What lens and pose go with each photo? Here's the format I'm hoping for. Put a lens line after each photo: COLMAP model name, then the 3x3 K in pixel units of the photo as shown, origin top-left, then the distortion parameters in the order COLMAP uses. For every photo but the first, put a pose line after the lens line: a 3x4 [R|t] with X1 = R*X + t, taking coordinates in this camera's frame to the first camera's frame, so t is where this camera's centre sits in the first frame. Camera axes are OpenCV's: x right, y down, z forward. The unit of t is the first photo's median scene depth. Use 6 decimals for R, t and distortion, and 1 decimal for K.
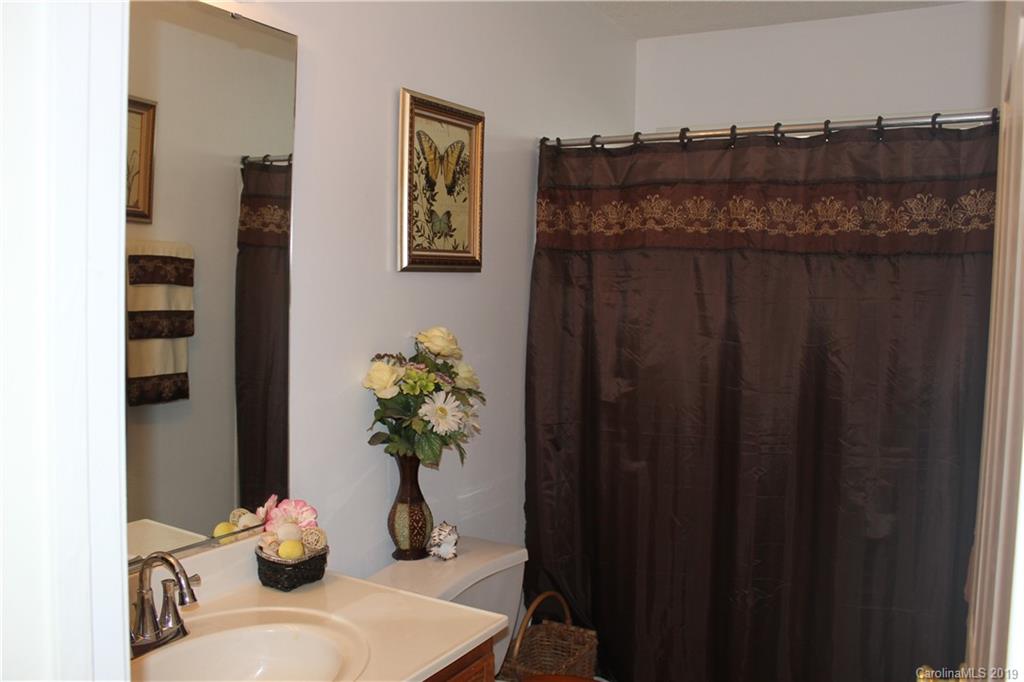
lens RADIAL K [[855.8, 0, 510.6], [0, 855.8, 343.2], [0, 0, 1]] dist [-0.153544, 0.126439]
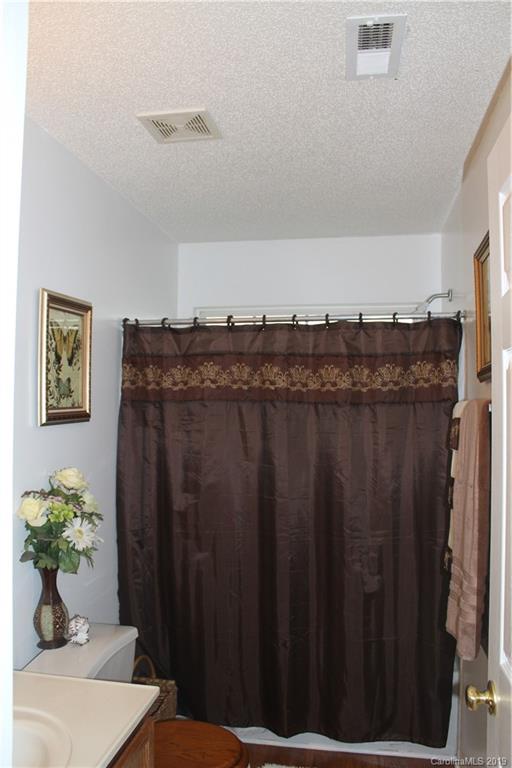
lens RADIAL K [[641.9, 0, 236.7], [0, 641.9, 382.4], [0, 0, 1]] dist [-0.153544, 0.126439]
pose [[0.945651, -0.008140, 0.325081, -0.146798], [0.037423, 0.995769, -0.083927, -0.054156], [-0.323022, 0.091532, 0.941955, -0.020357]]
